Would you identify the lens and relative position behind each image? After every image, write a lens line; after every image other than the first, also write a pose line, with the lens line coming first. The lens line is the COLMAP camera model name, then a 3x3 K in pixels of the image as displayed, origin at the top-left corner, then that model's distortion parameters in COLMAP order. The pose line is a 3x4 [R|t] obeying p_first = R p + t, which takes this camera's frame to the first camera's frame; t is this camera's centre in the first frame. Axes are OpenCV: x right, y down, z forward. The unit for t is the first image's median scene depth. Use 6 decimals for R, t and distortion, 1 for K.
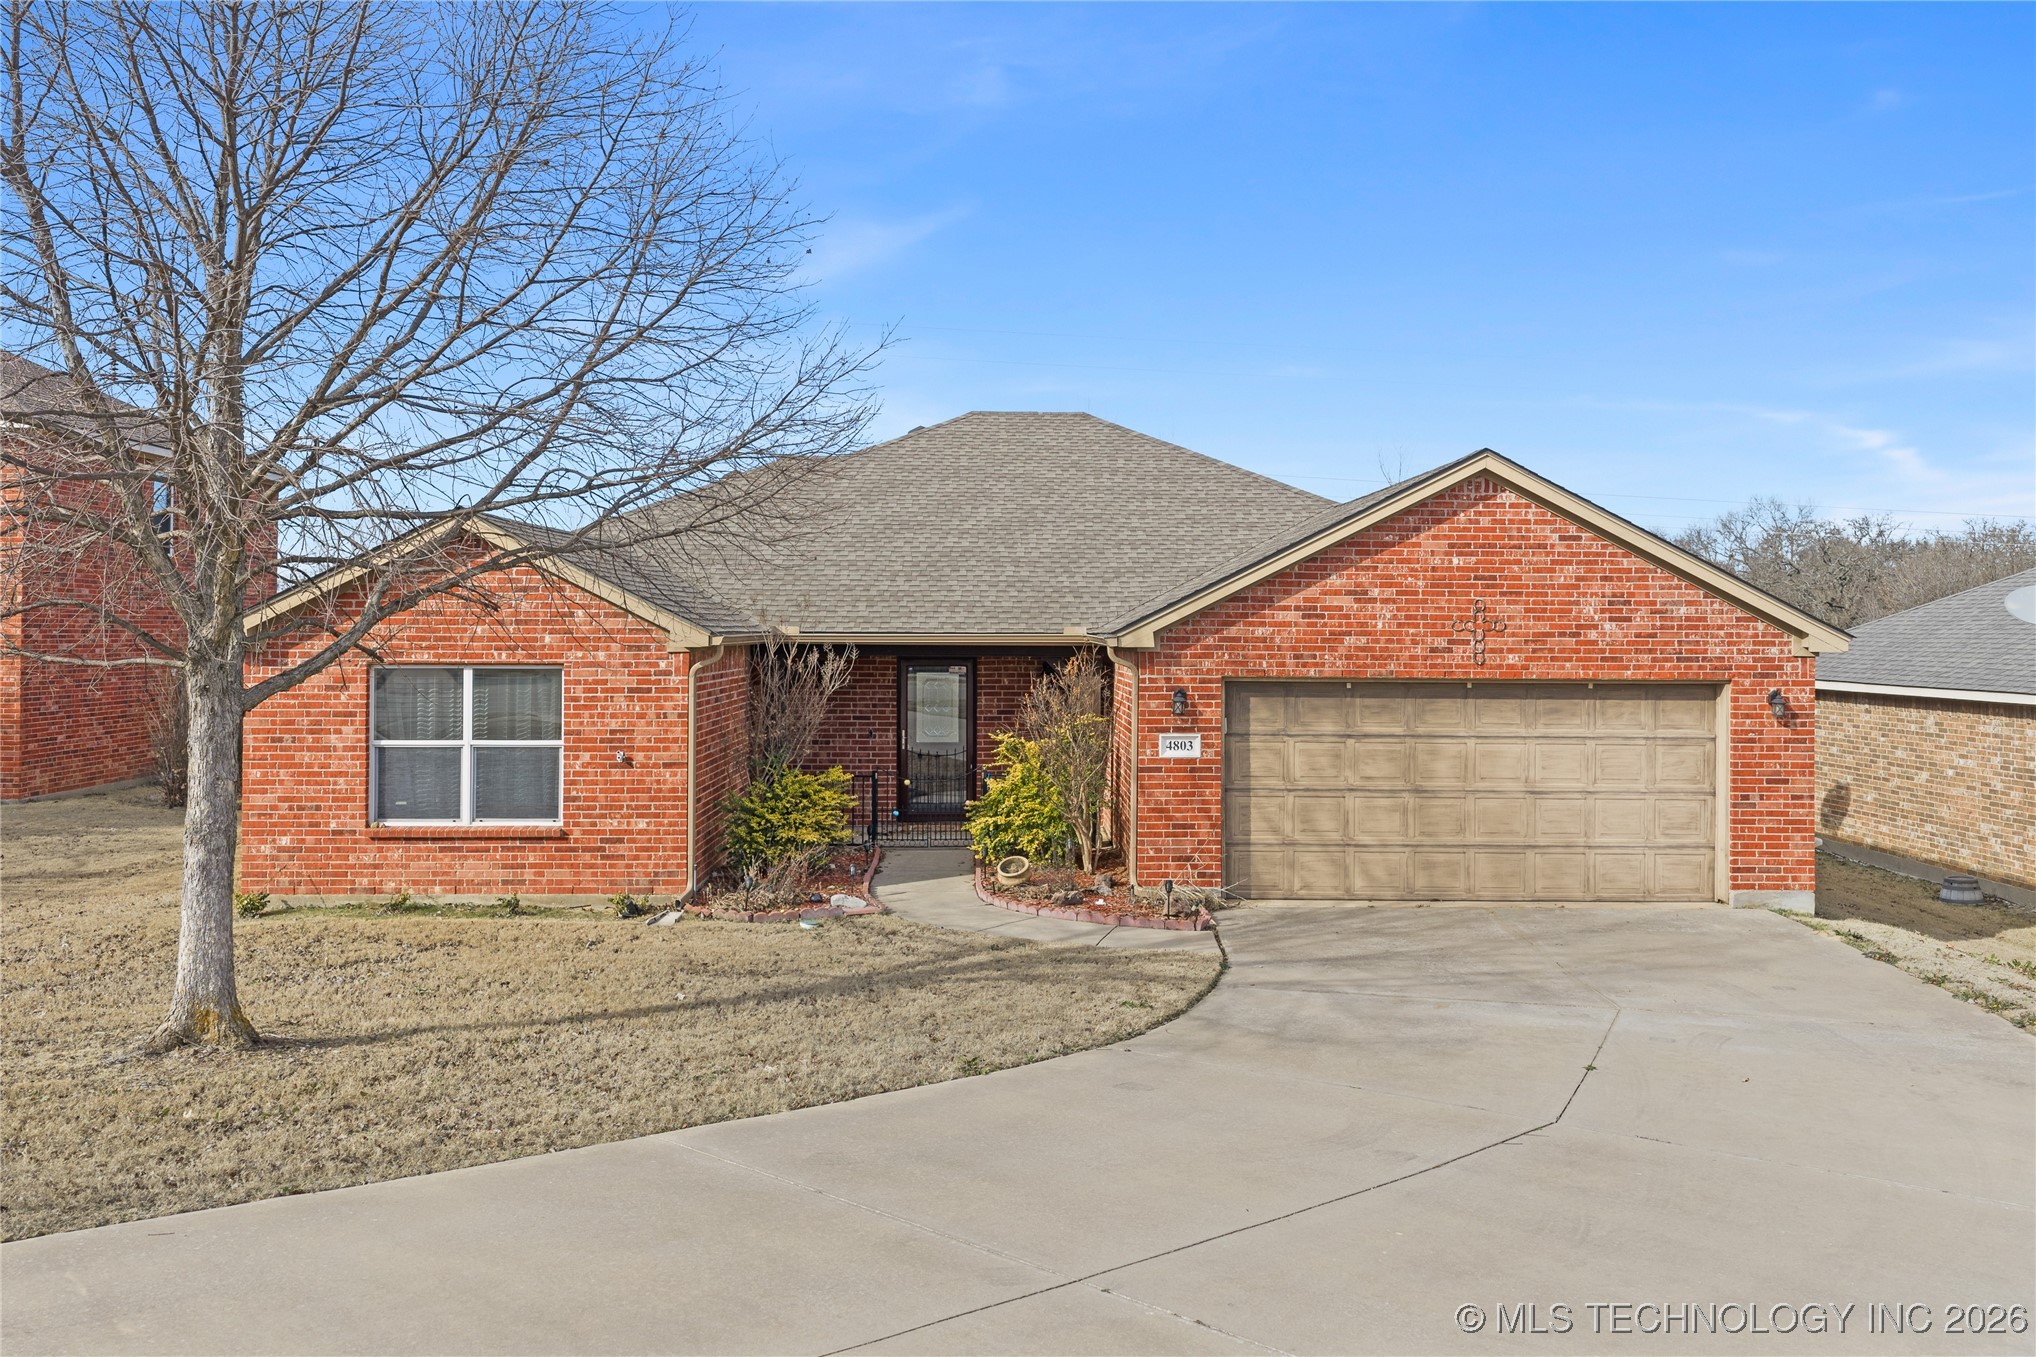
lens RADIAL K [[1722.7, 0, 1027.9], [0, 1722.7, 628.9], [0, 0, 1]] dist [0.003839, -0.010715]
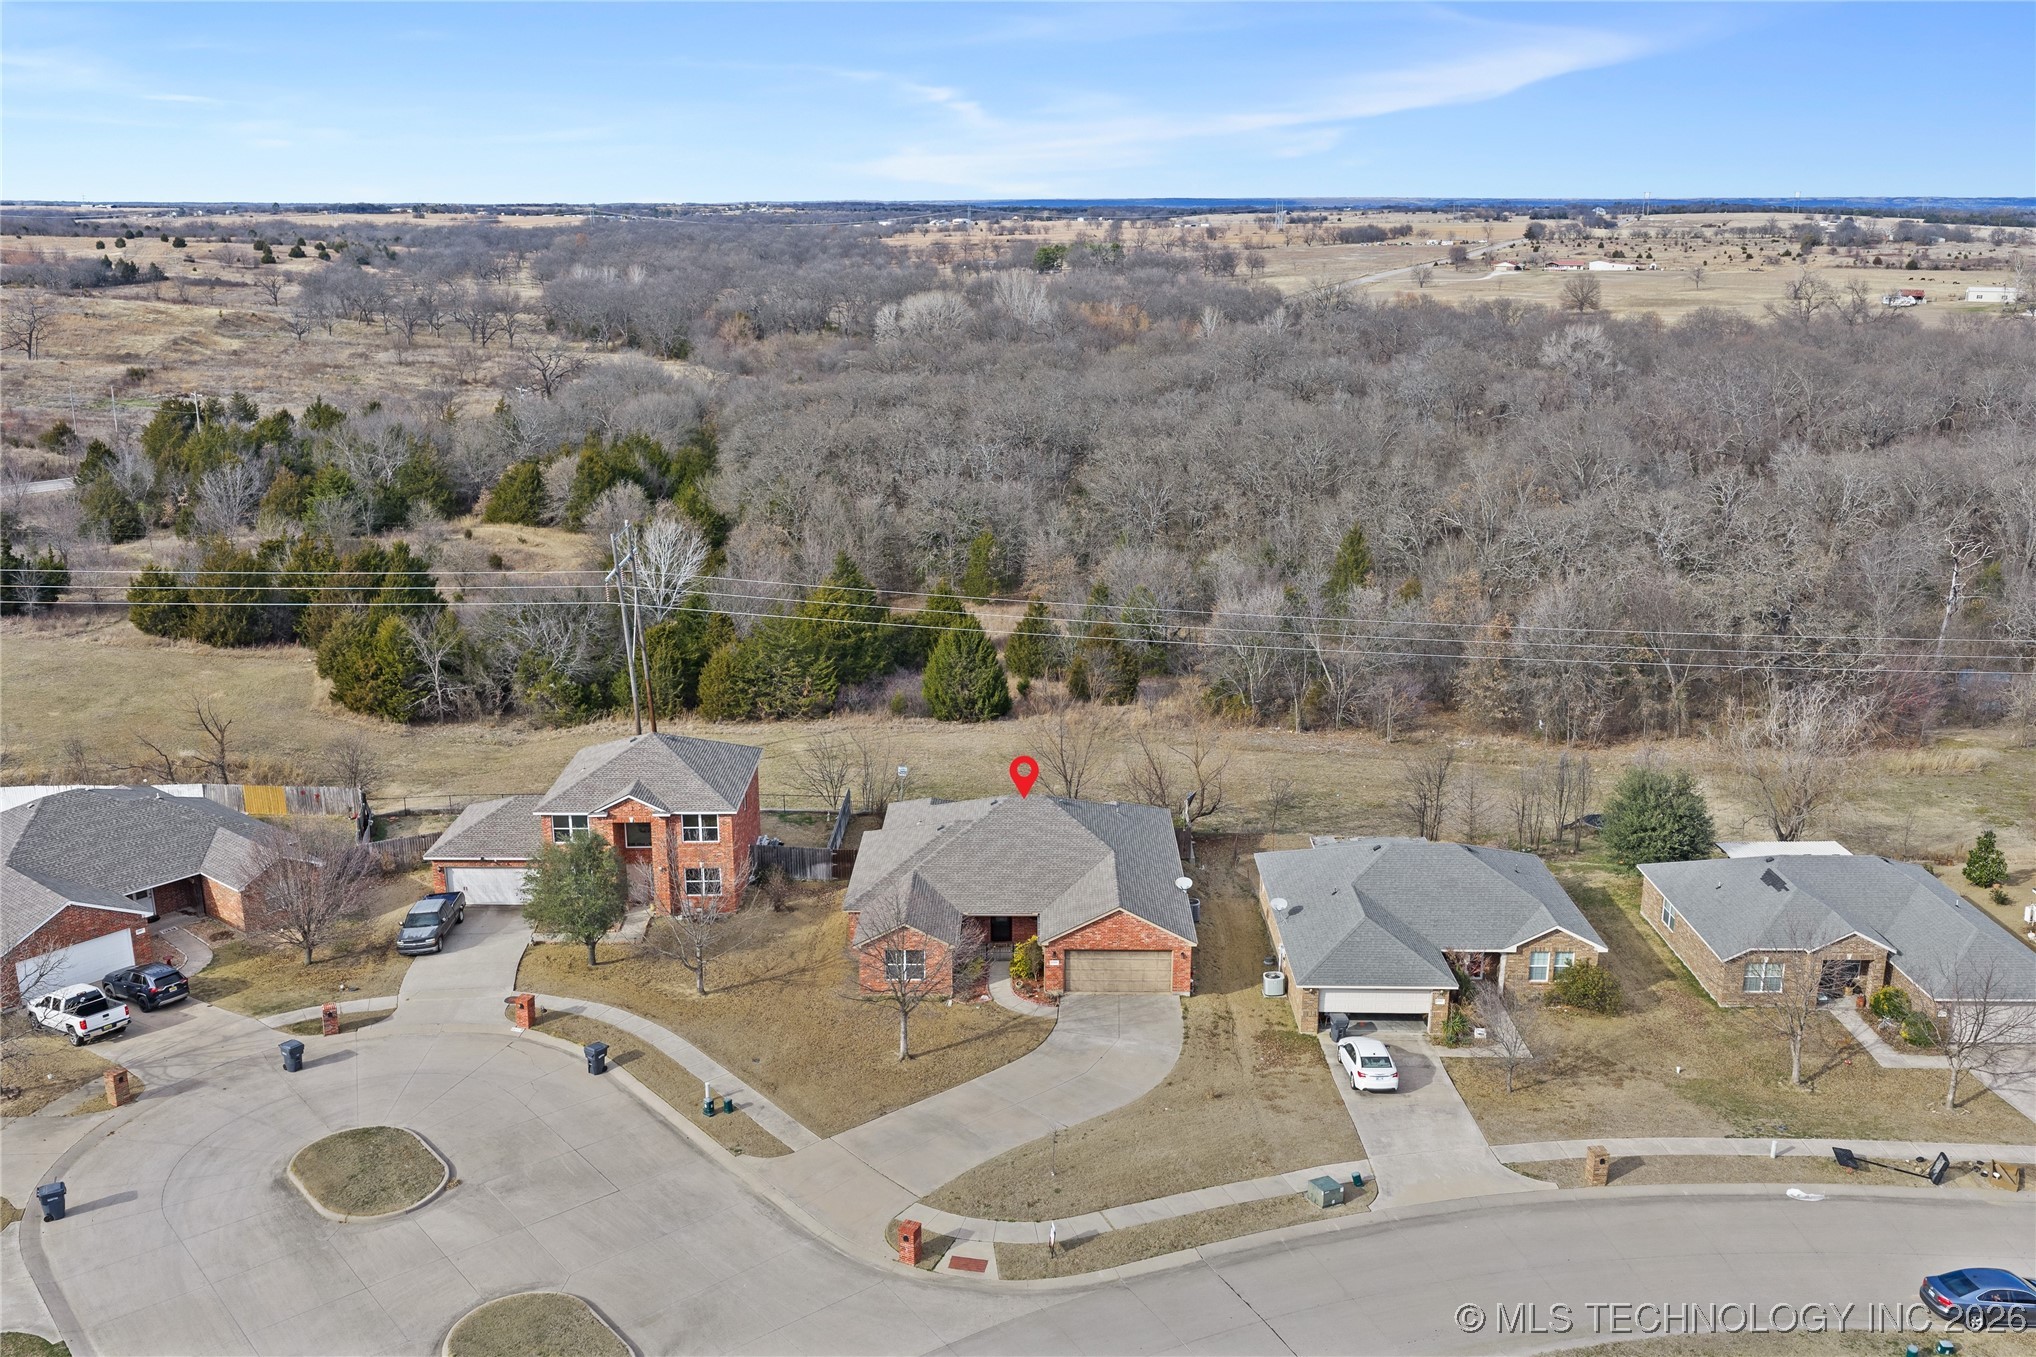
lens RADIAL K [[1692.1, 0, 1018.0], [0, 1692.1, 678.5], [0, 0, 1]] dist [0.008034, -0.019344]
pose [[0.999406, 0.001214, -0.034452, 0.146168], [0.008119, 0.962978, 0.269458, -1.911971], [0.033504, -0.269577, 0.962396, -3.214063]]
